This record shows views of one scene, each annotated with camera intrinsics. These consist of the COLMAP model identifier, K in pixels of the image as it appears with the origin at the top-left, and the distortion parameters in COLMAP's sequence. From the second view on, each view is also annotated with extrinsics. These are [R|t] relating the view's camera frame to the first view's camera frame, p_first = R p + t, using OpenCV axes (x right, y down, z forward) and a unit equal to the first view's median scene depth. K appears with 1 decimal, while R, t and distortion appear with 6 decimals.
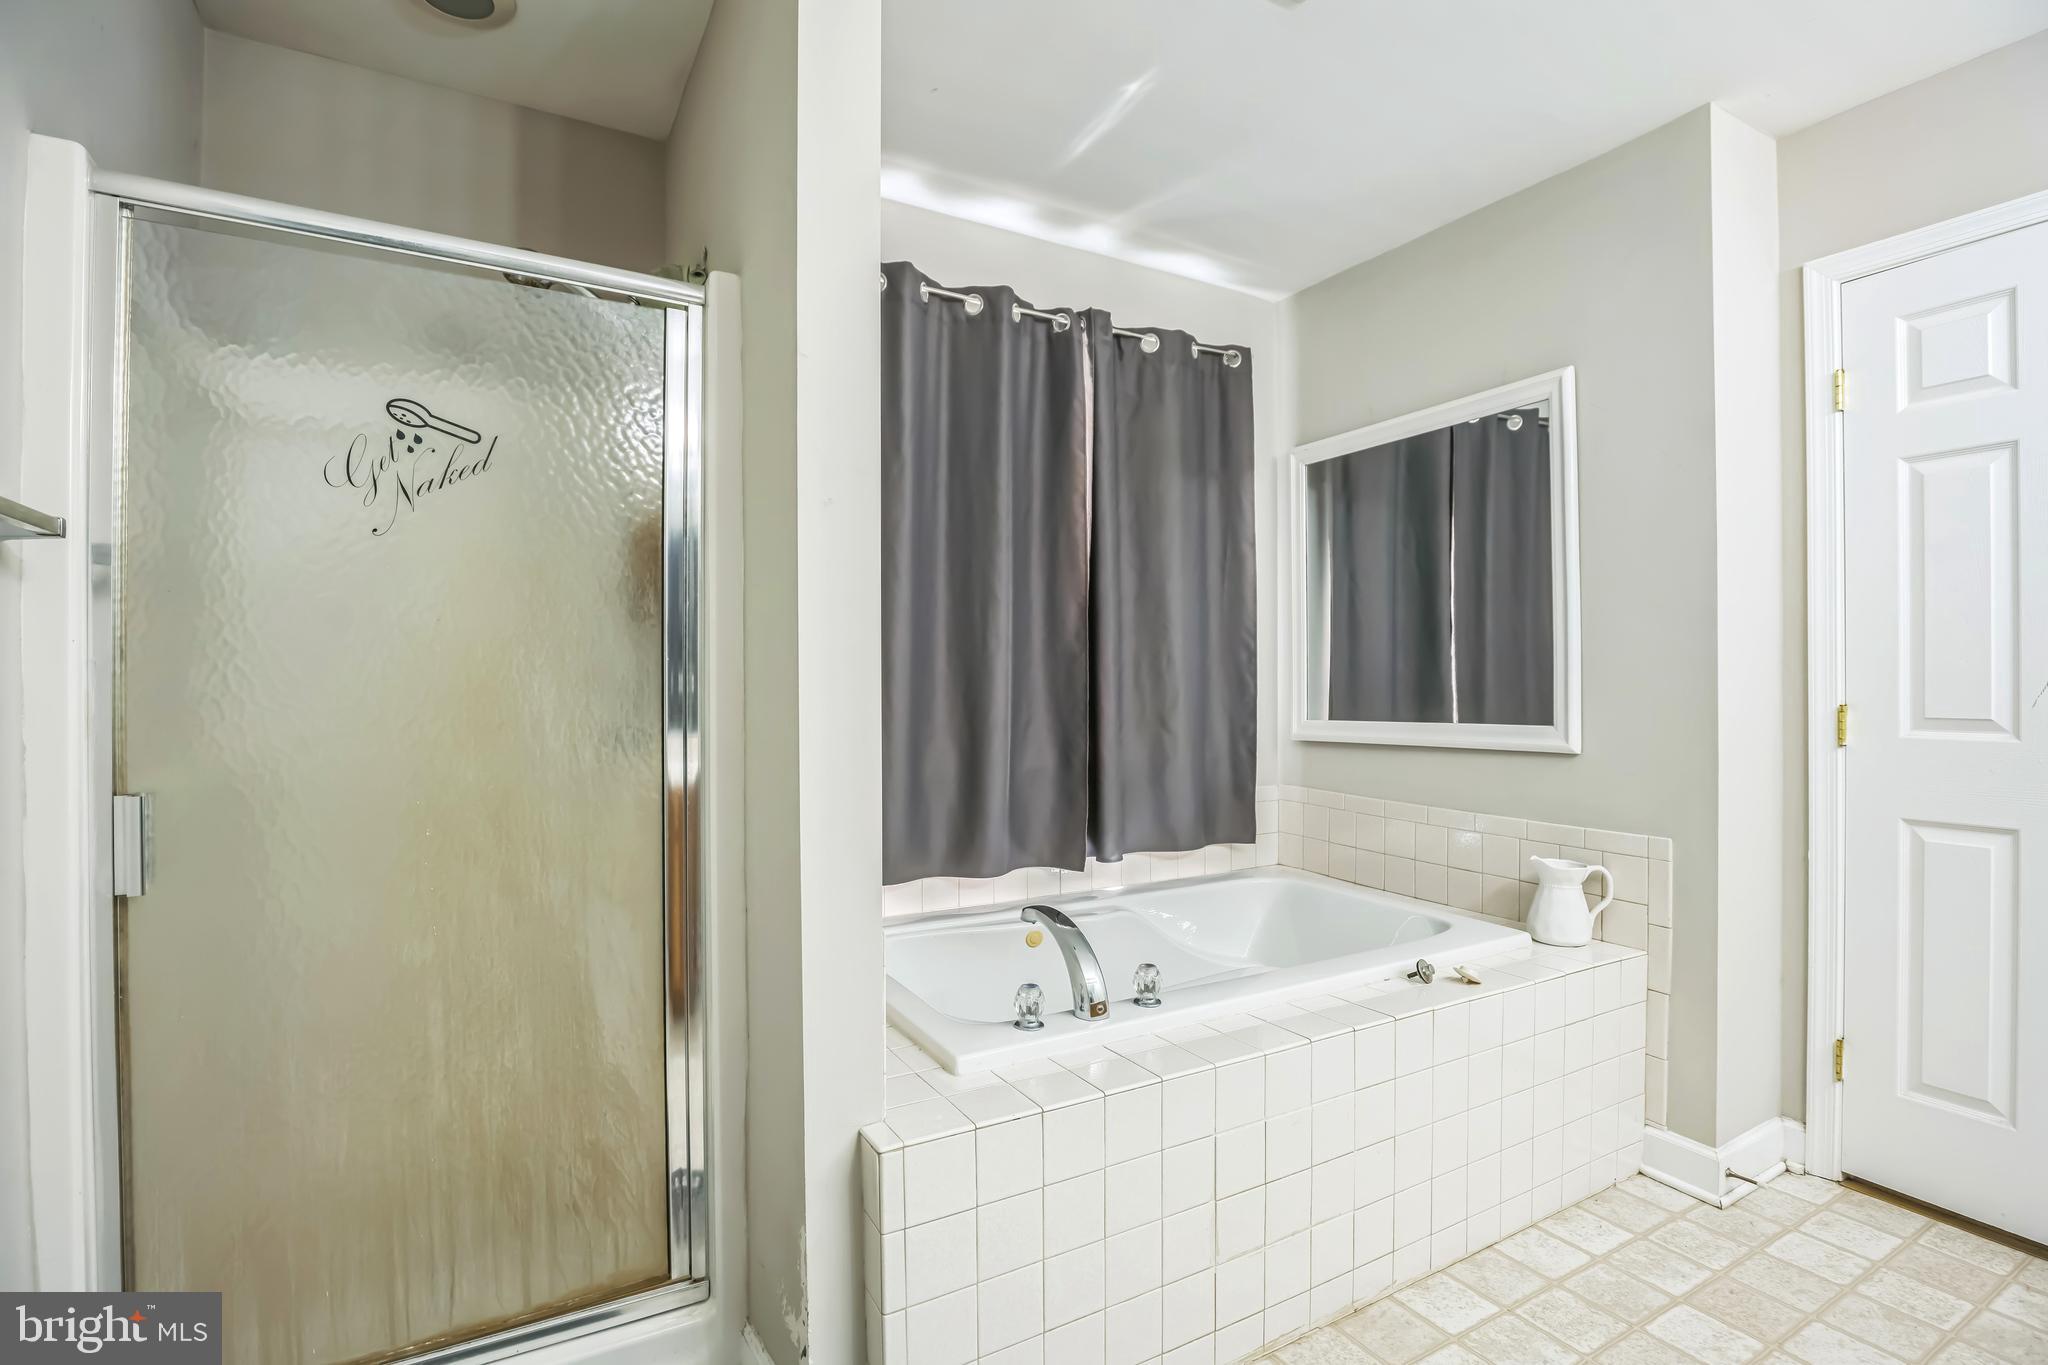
lens RADIAL K [[960.9, 0, 1029.3], [0, 960.9, 692.5], [0, 0, 1]] dist [-0.030266, 0.000409]
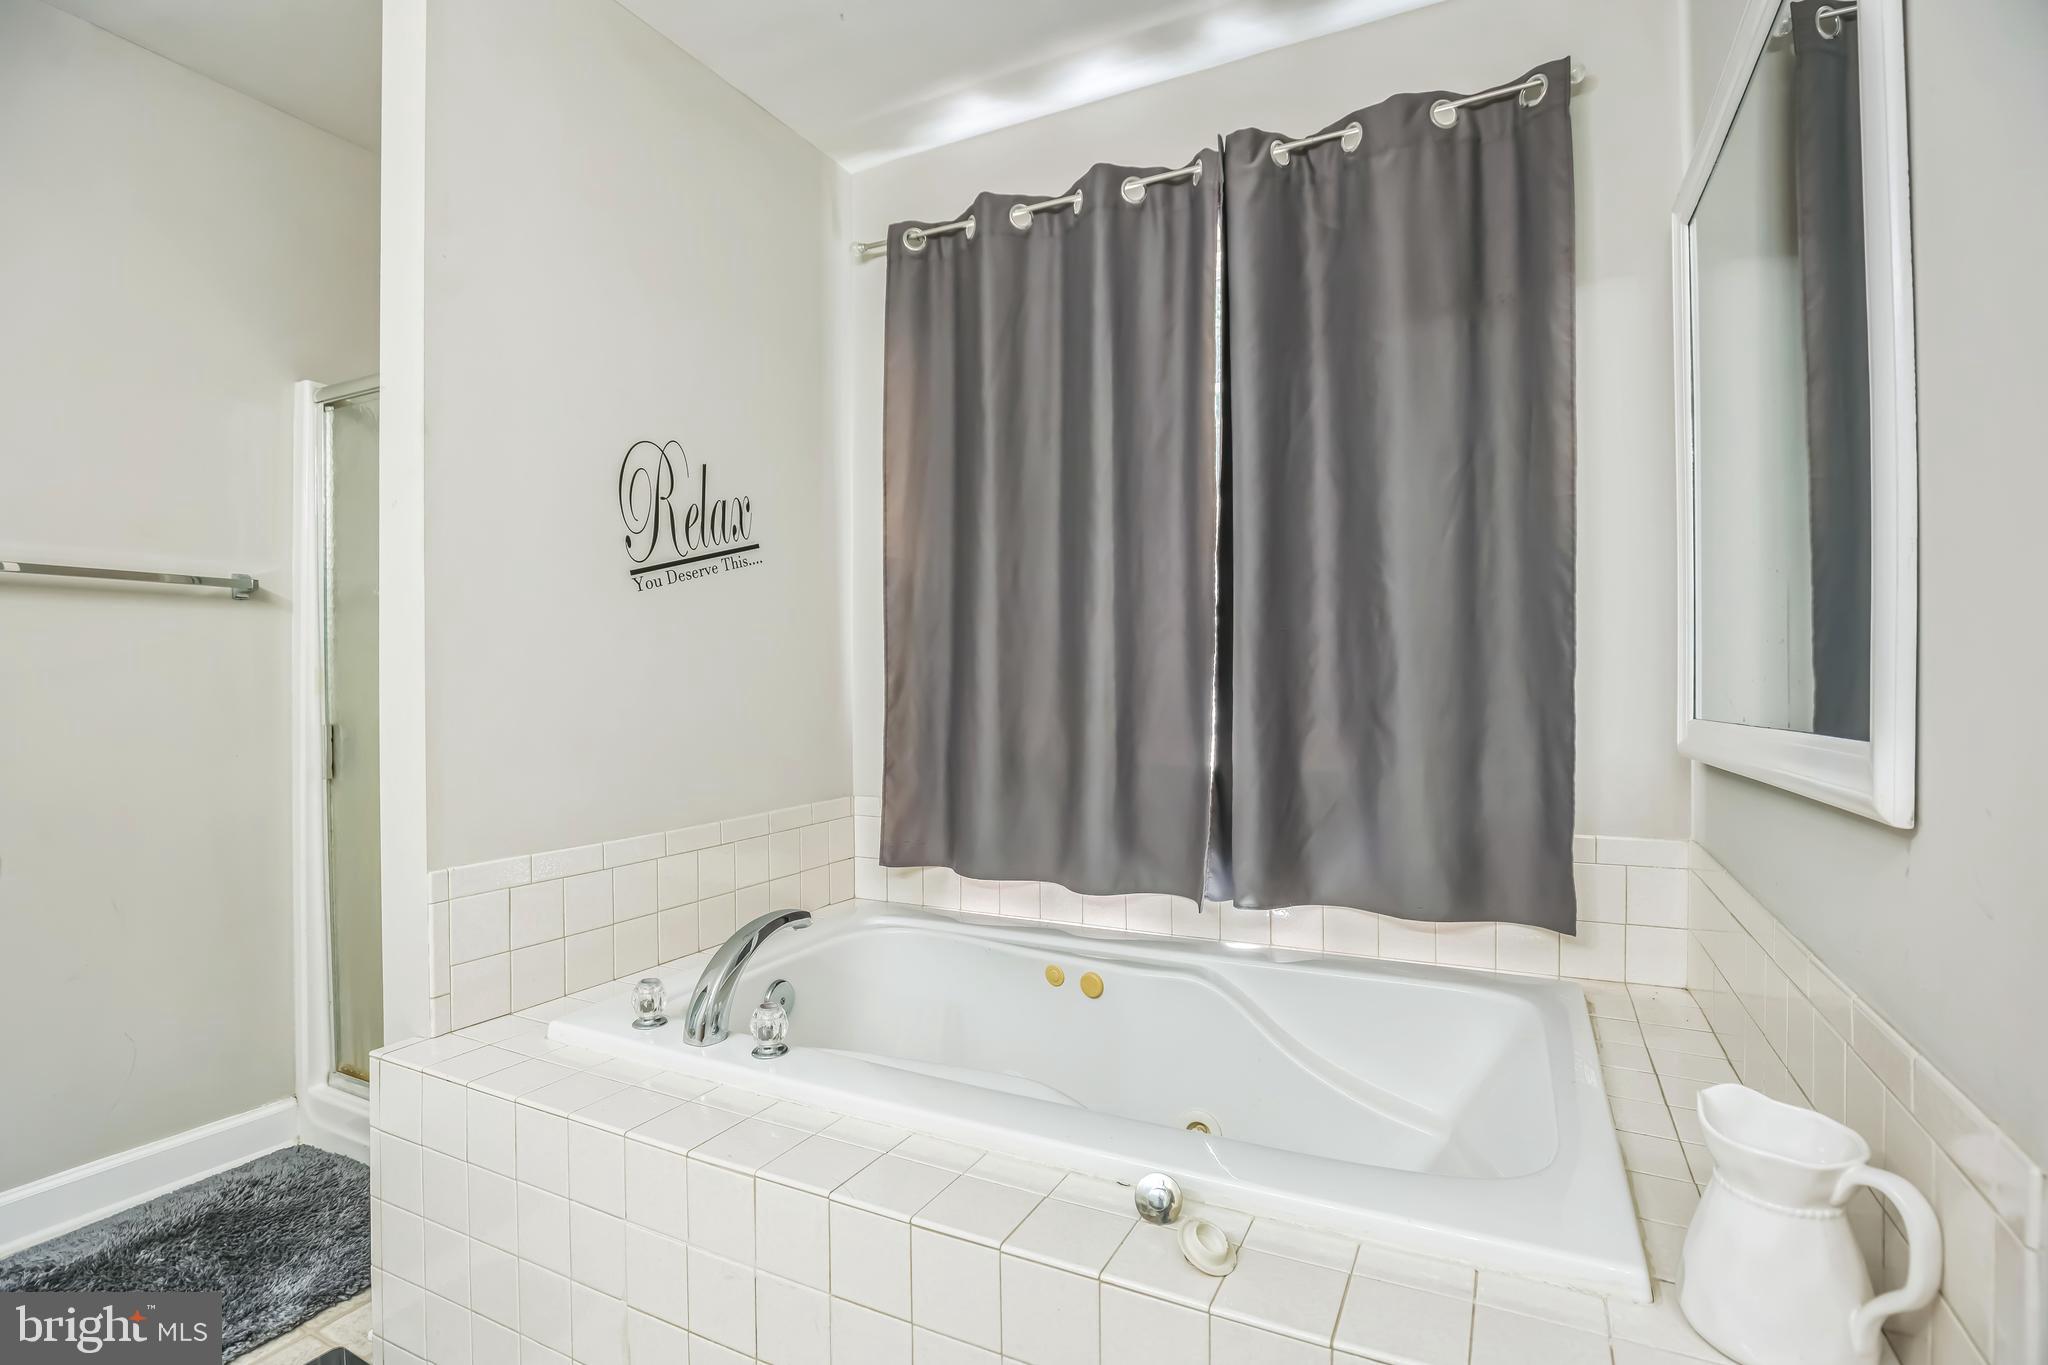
lens RADIAL K [[960.9, 0, 1029.3], [0, 960.9, 692.5], [0, 0, 1]] dist [-0.030266, 0.000409]
pose [[0.554468, 0.007561, -0.832170, 0.536731], [-0.001601, 0.999967, 0.008019, 0.011206], [0.832203, -0.003114, 0.554462, 0.441654]]
